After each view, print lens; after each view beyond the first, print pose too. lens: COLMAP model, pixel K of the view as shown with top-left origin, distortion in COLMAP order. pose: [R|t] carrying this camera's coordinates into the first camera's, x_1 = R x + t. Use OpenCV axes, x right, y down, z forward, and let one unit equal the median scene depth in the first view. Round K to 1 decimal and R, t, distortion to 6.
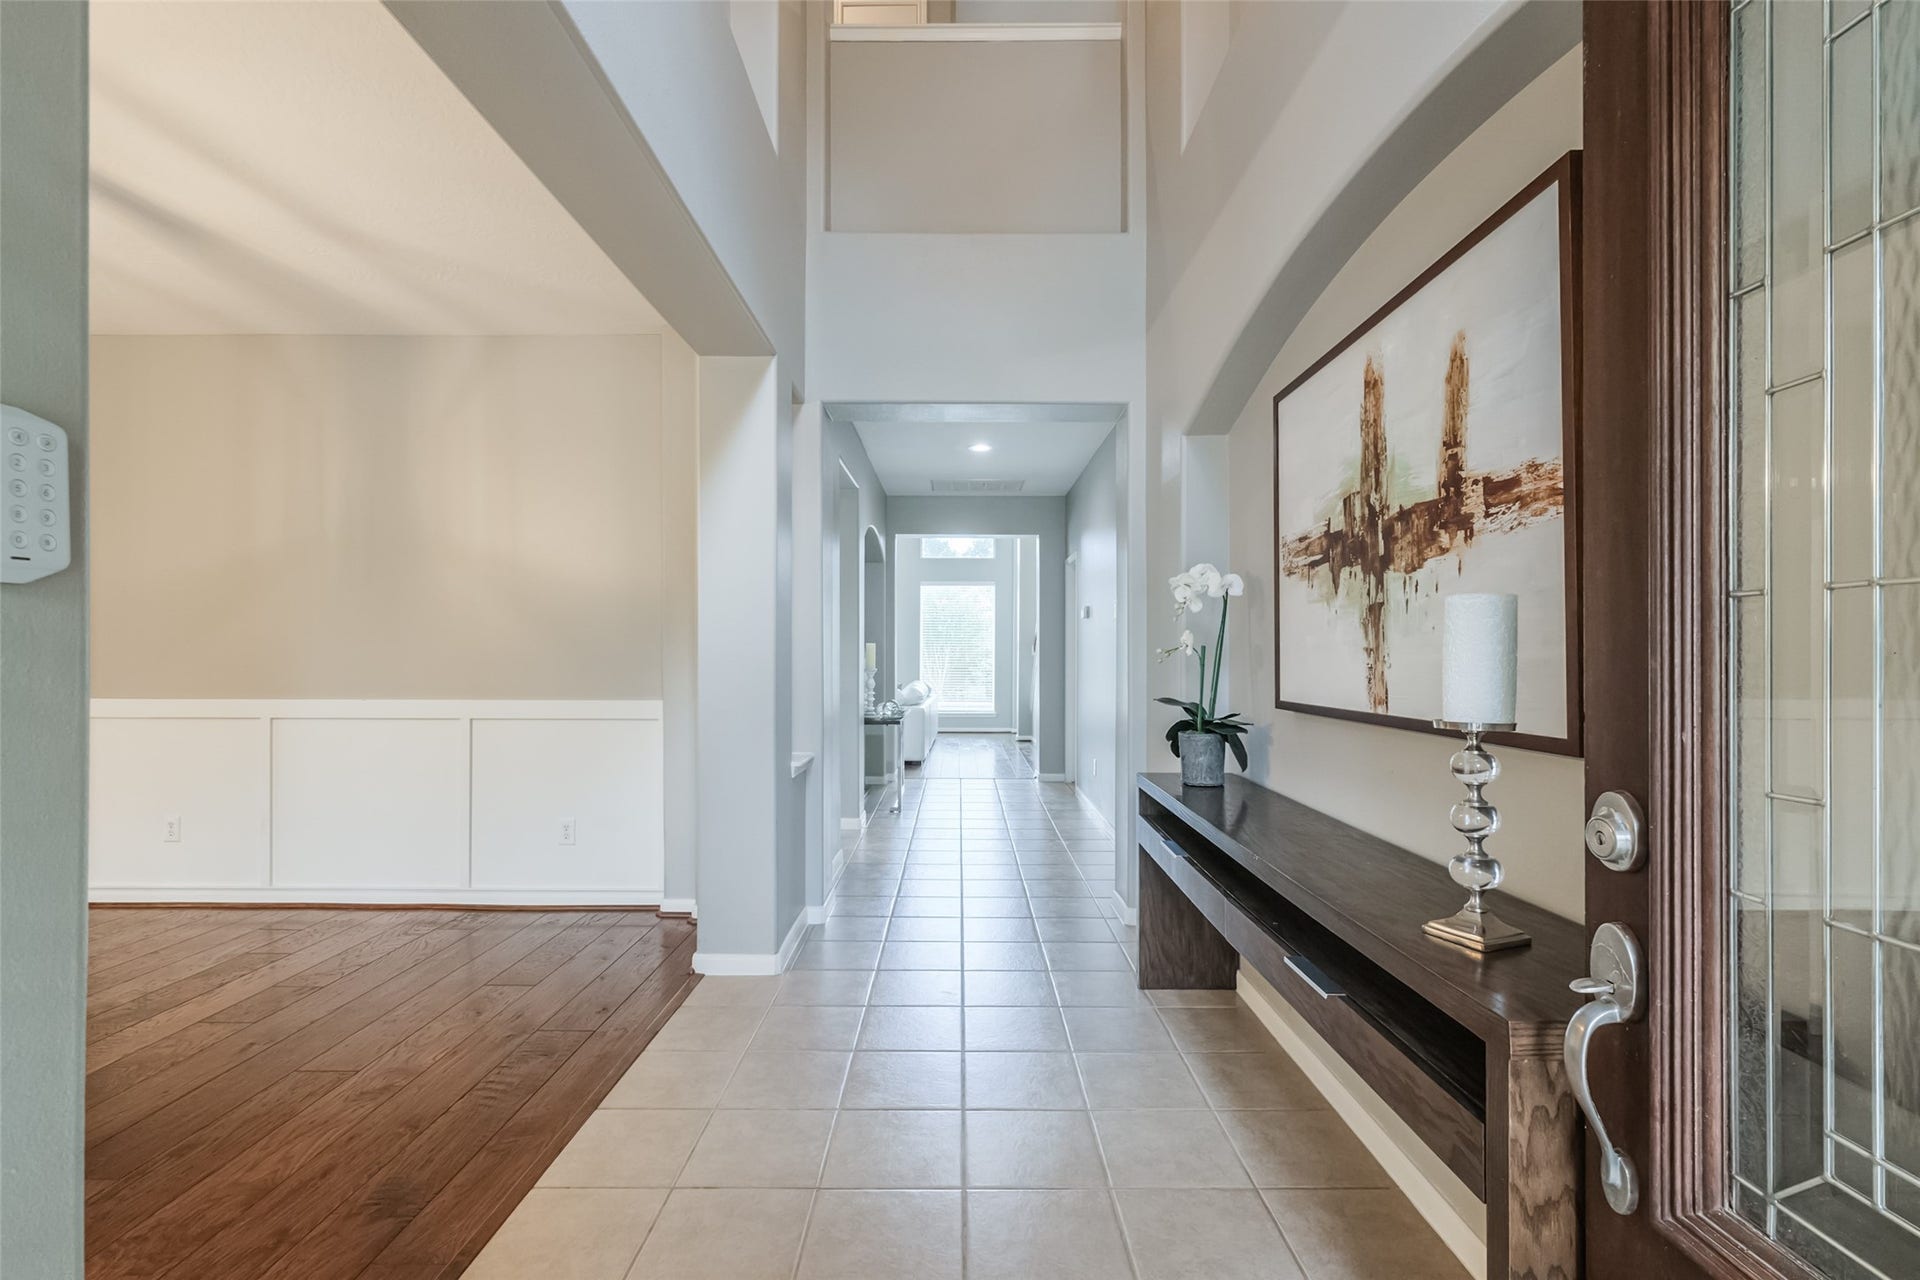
lens RADIAL K [[840.1, 0, 958.0], [0, 840.1, 648.9], [0, 0, 1]] dist [0.003307, 0.001852]
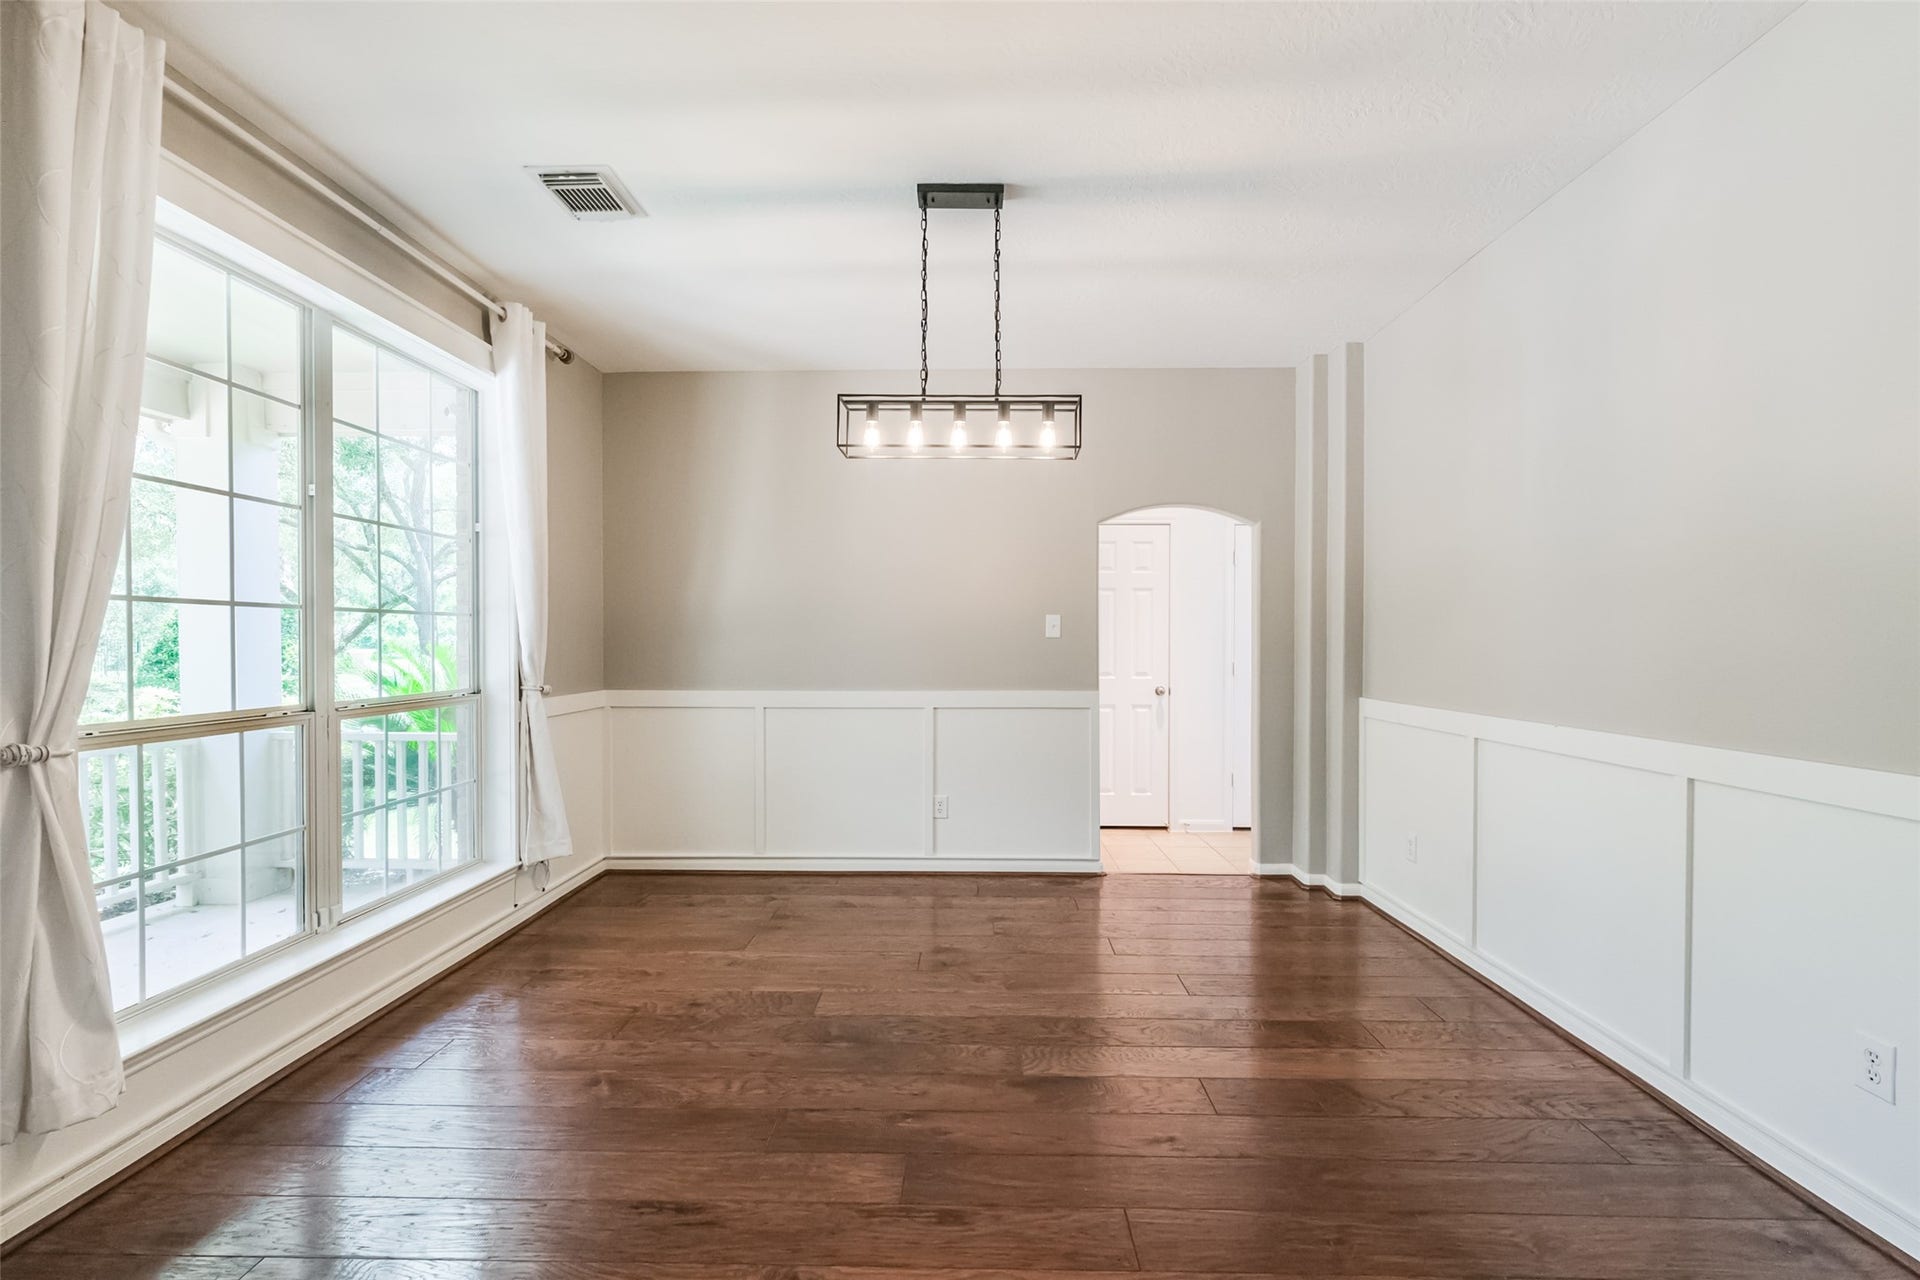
lens RADIAL K [[840.1, 0, 960.1], [0, 840.1, 643.1], [0, 0, 1]] dist [0.003307, 0.001852]
pose [[-0.010608, -0.007689, -0.999914, -0.017481], [0.003352, 0.999965, -0.007725, -0.011586], [0.999938, -0.003434, -0.010582, 1.099441]]
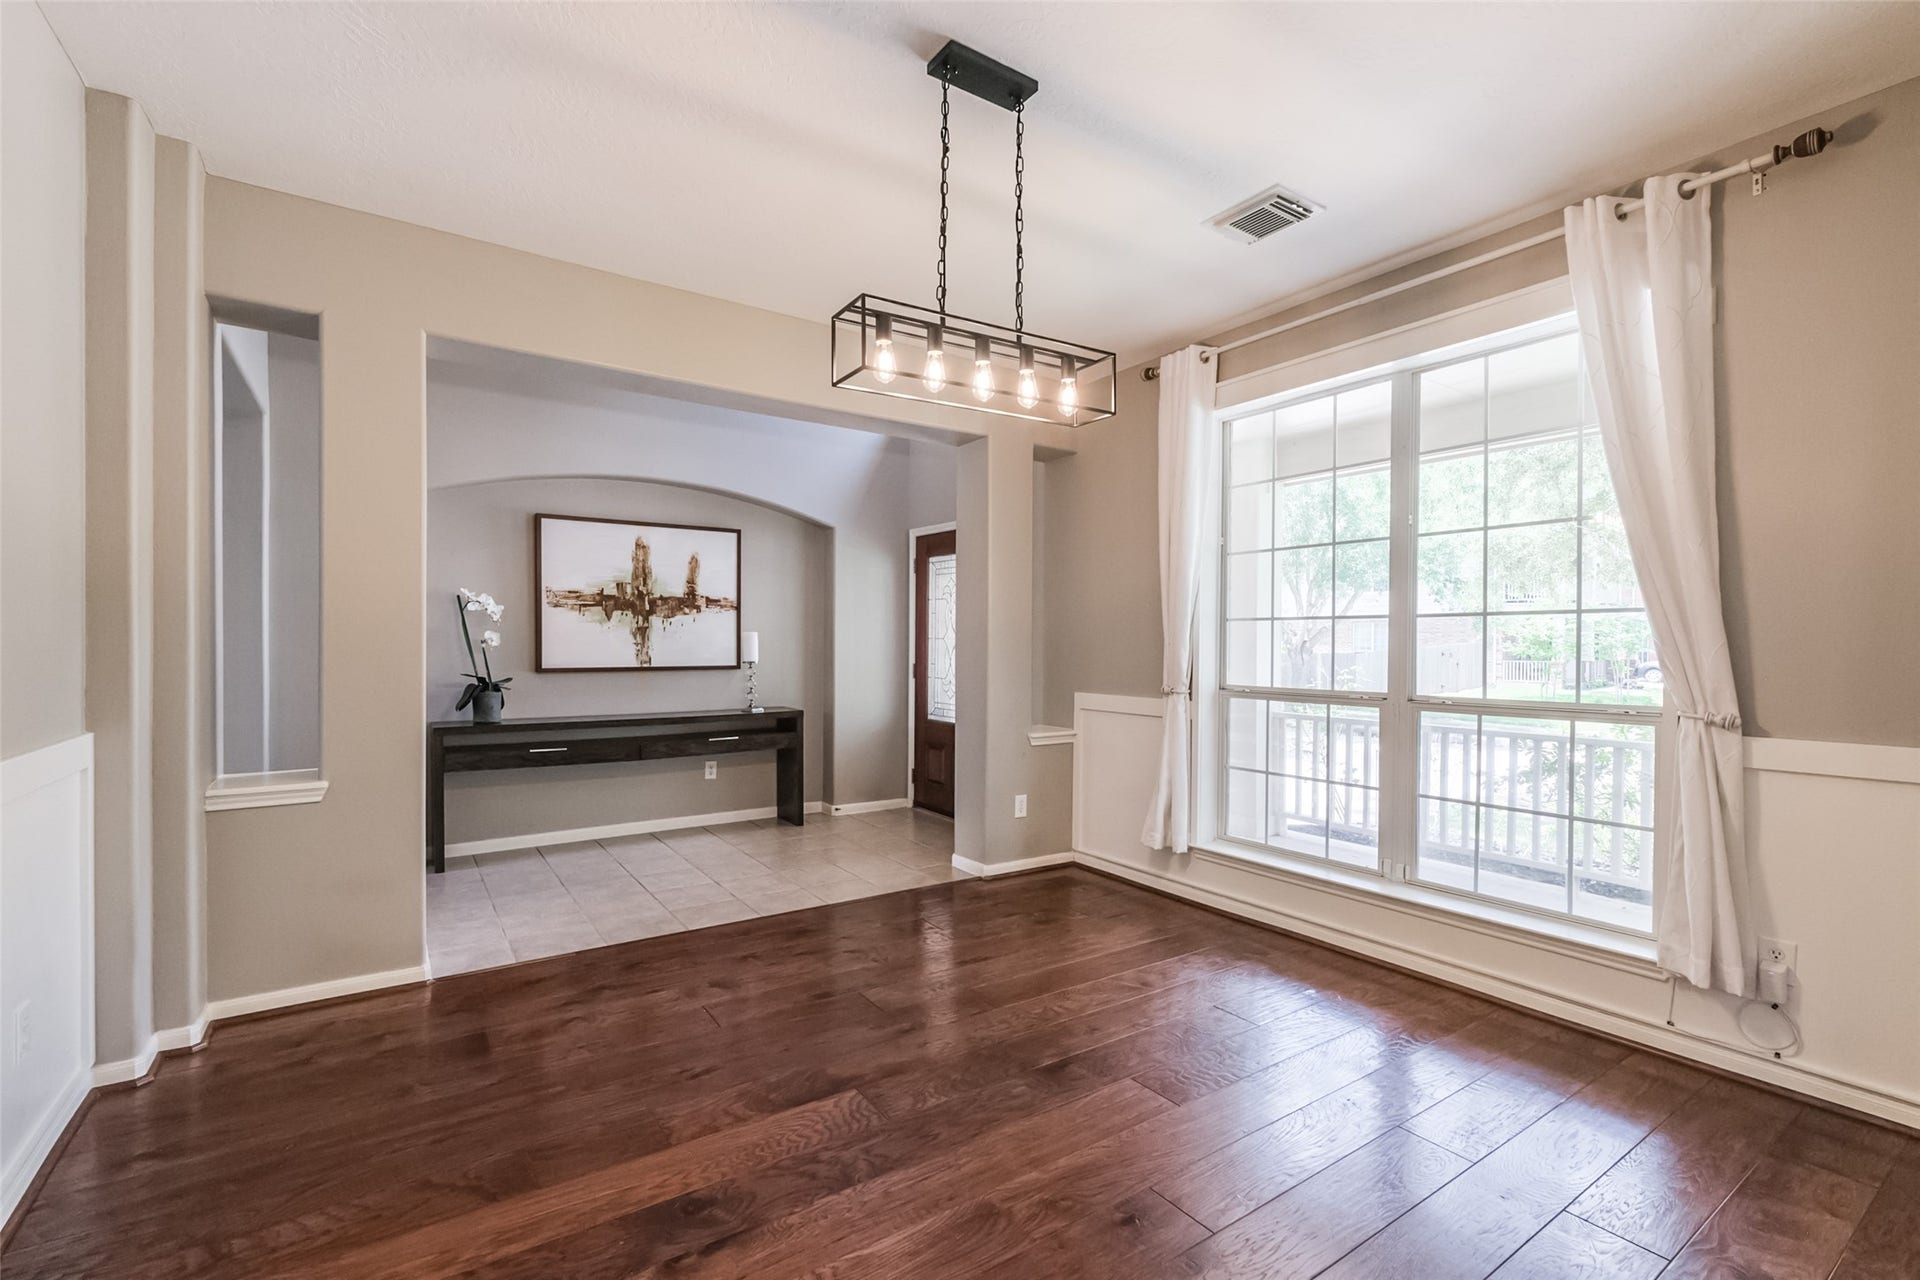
lens RADIAL K [[840.1, 0, 952.0], [0, 840.1, 652.2], [0, 0, 1]] dist [0.003307, 0.001852]
pose [[-0.565799, -0.017825, 0.824350, -2.393764], [-0.012626, 0.999836, 0.012954, -0.020424], [-0.824446, -0.003079, -0.565932, 1.764099]]
